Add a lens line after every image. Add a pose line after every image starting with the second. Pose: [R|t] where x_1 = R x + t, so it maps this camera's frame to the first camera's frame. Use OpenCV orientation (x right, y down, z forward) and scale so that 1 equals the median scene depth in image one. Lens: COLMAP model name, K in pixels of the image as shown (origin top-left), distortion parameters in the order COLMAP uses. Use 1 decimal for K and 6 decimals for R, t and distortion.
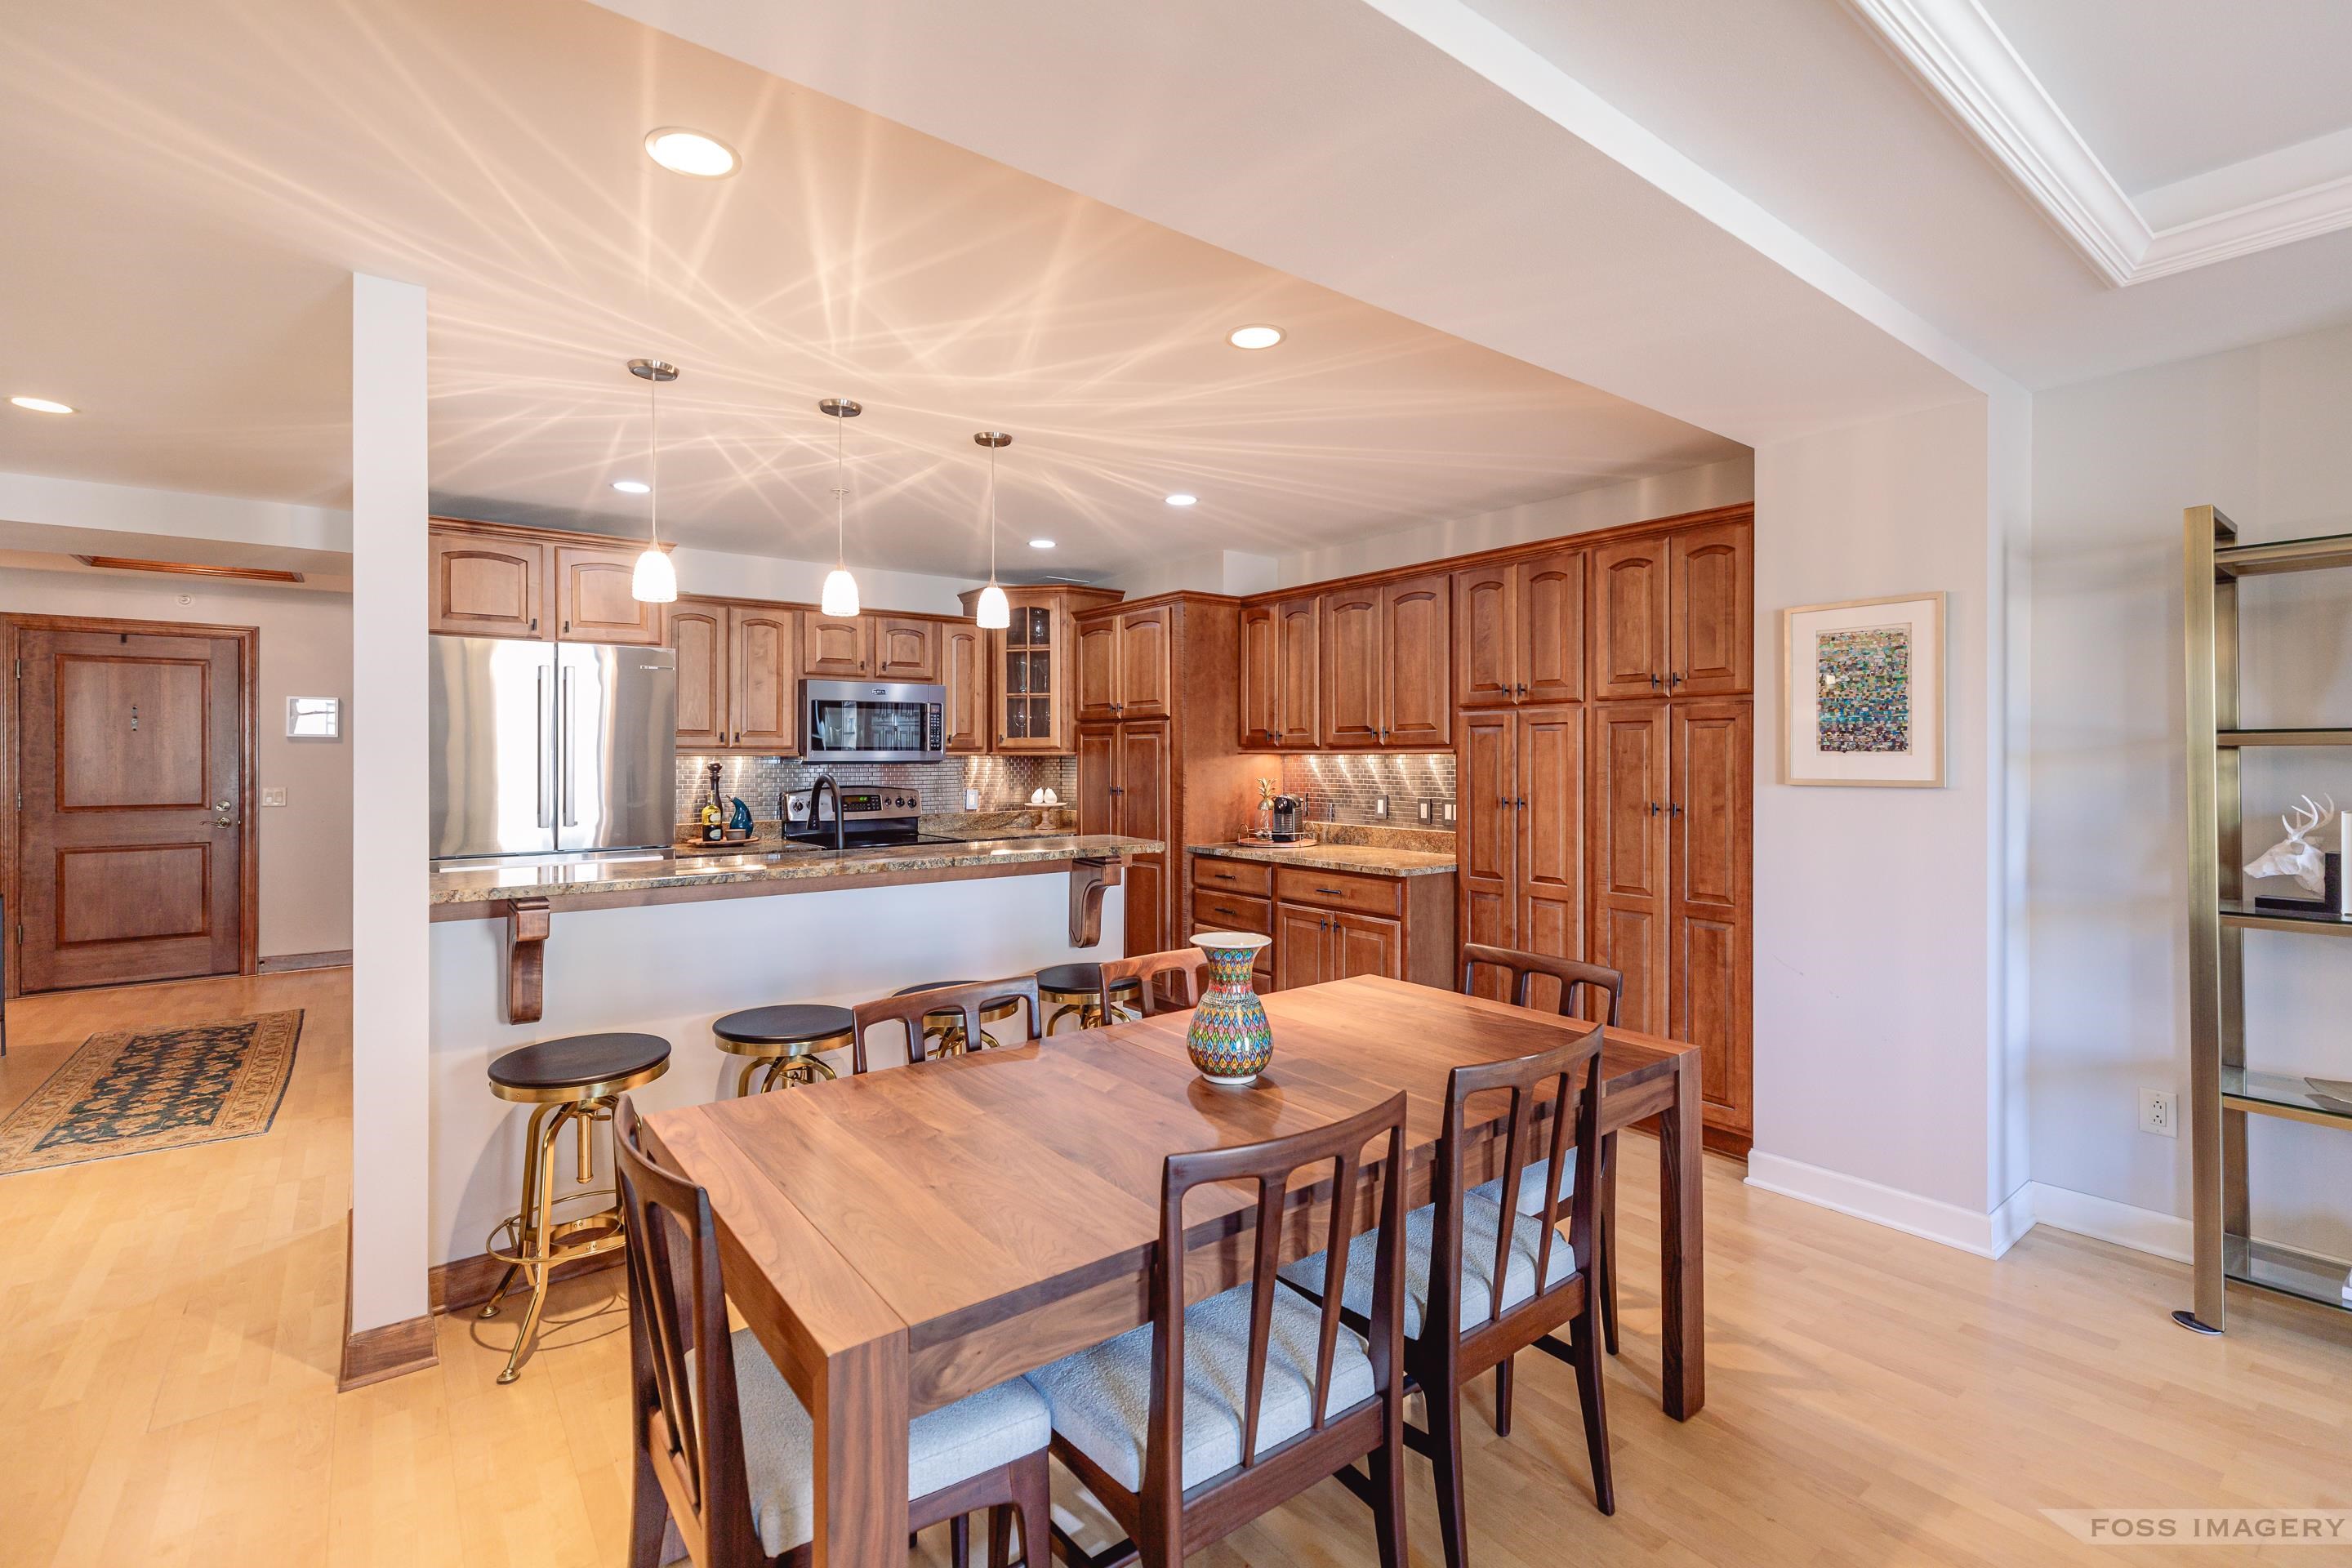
lens RADIAL K [[1054.7, 0, 1169.4], [0, 1054.7, 757.2], [0, 0, 1]] dist [0.003996, -0.001804]
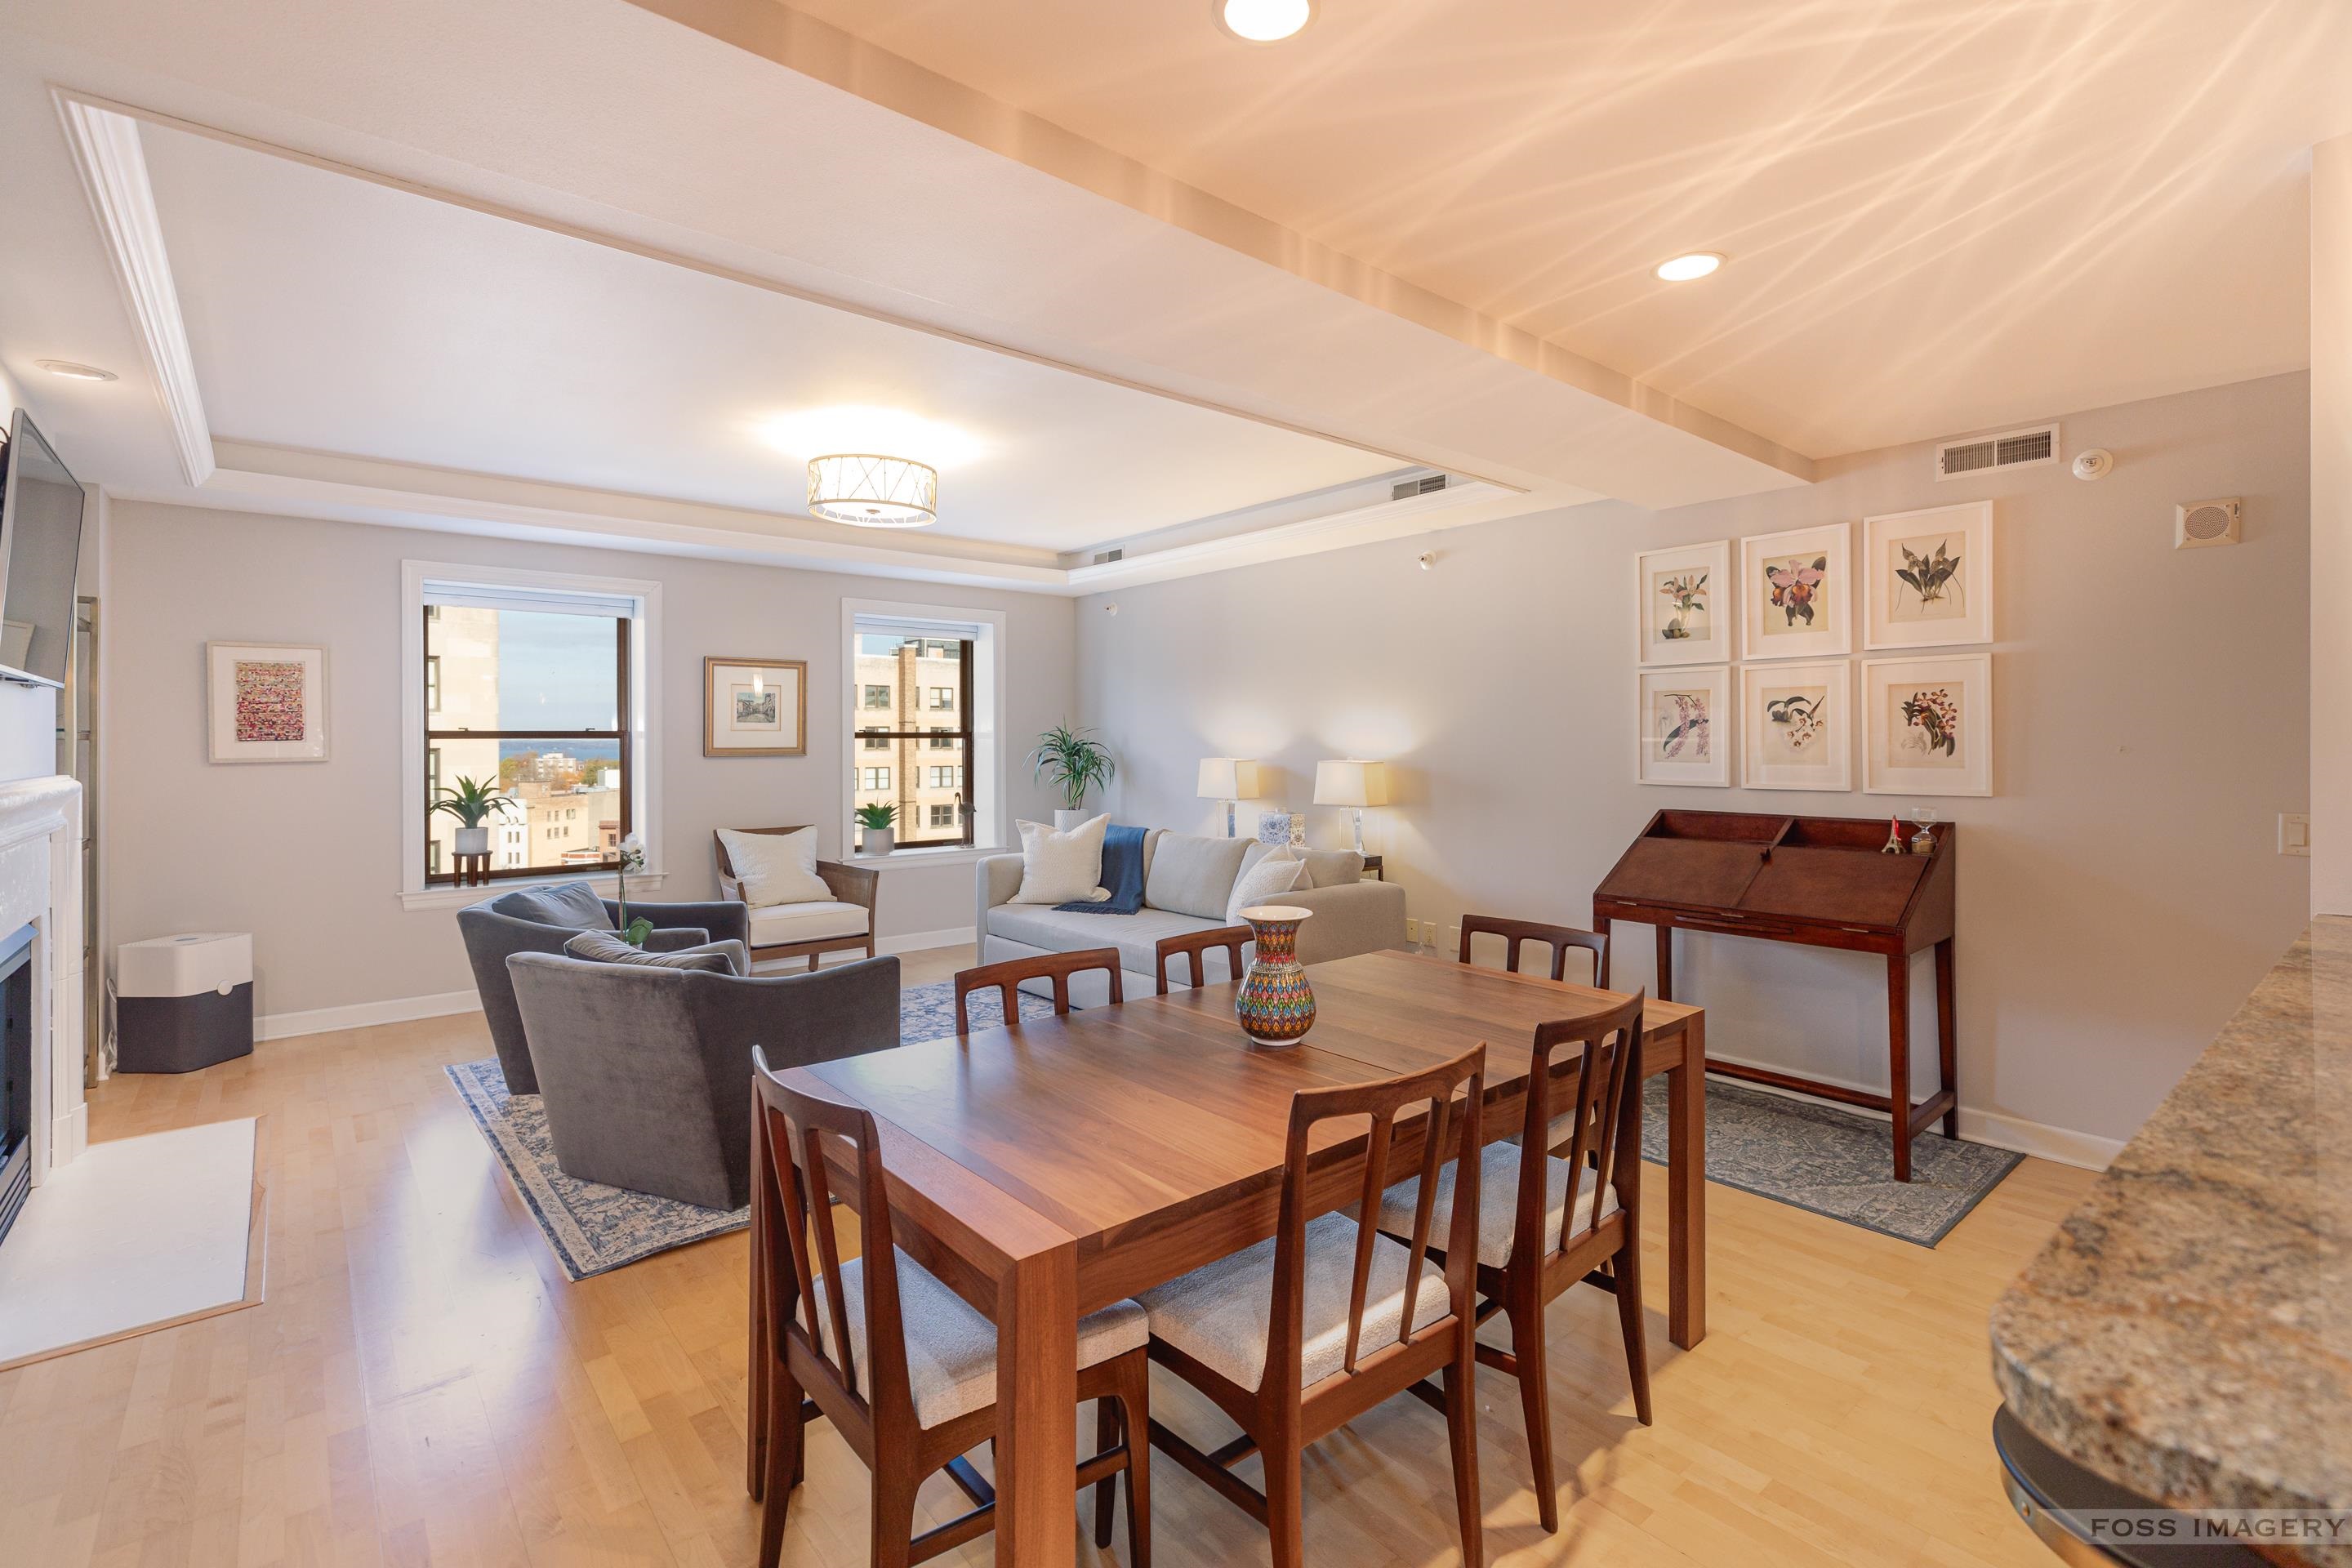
lens RADIAL K [[1054.7, 0, 1171.2], [0, 1054.7, 748.0], [0, 0, 1]] dist [0.003996, -0.001804]
pose [[-0.998633, 0.003686, -0.052140, 0.101385], [0.003118, 0.999935, 0.010985, -0.003903], [0.052177, 0.010807, -0.998579, 0.924820]]
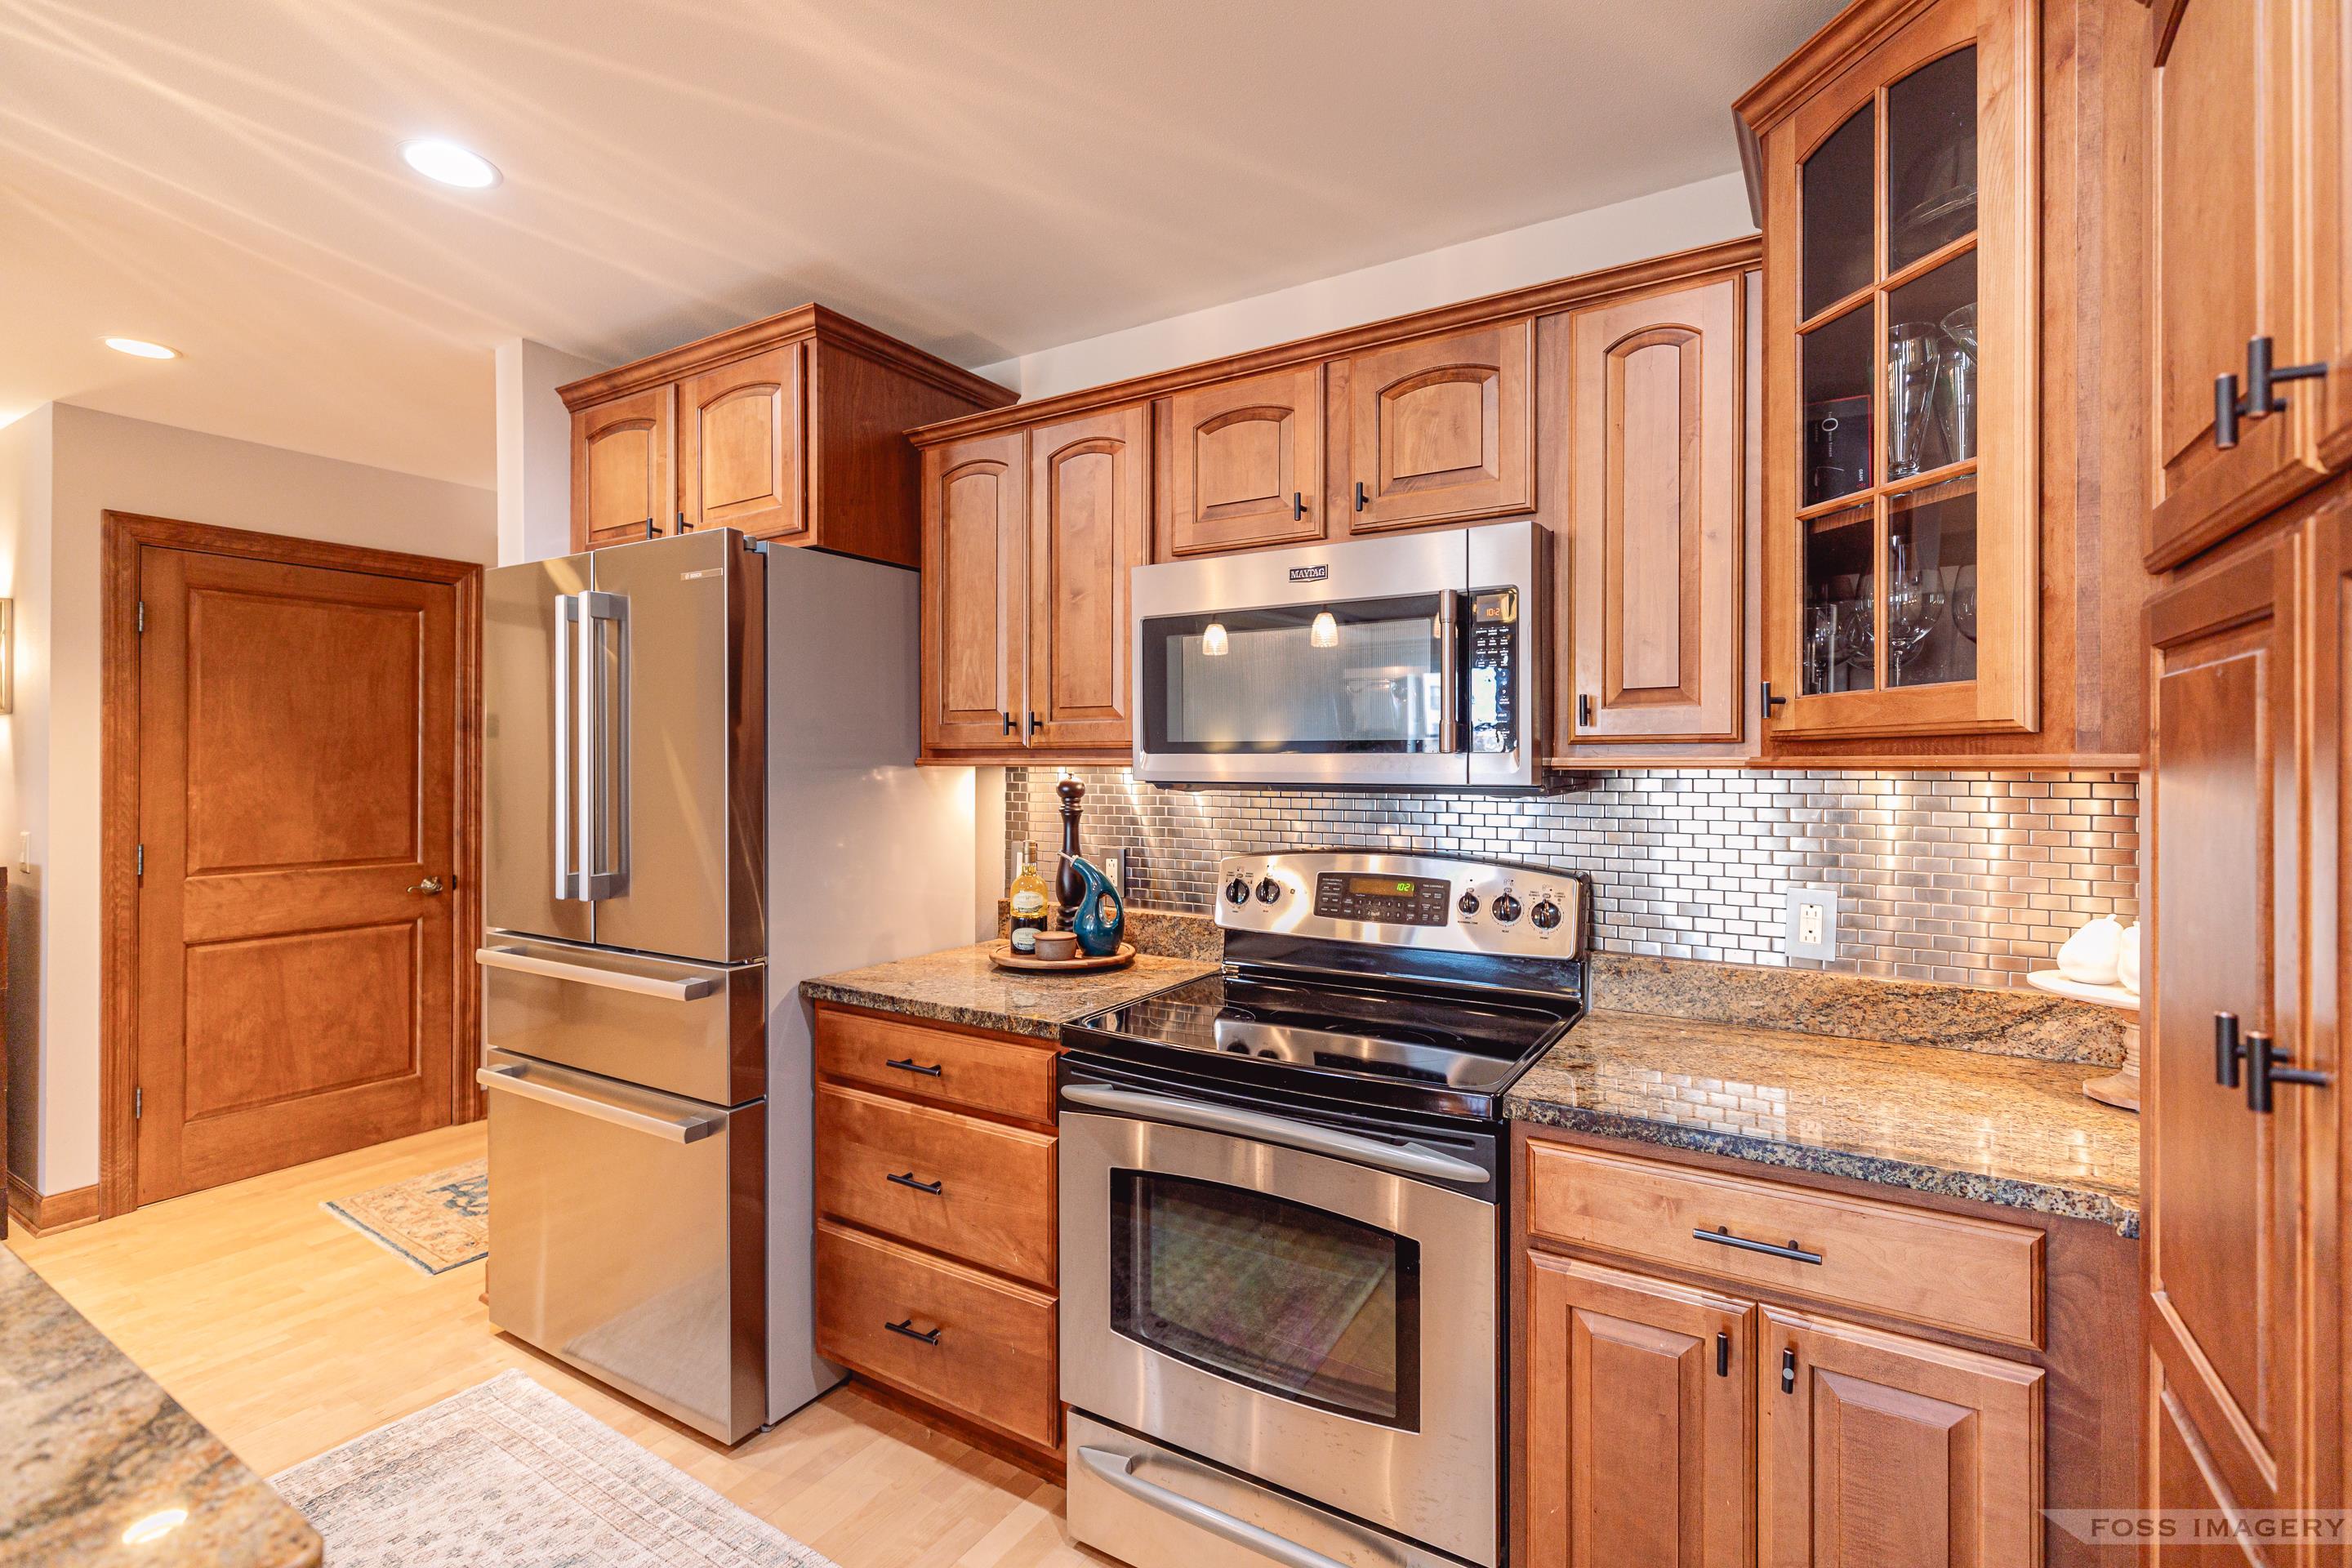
lens RADIAL K [[1054.7, 0, 1207.6], [0, 1054.7, 754.5], [0, 0, 1]] dist [0.003996, -0.001804]
pose [[0.368824, -0.005539, -0.929483, 0.024898], [-0.004099, 0.999963, -0.007586, -0.003449], [0.929490, 0.006608, 0.368787, 1.051842]]
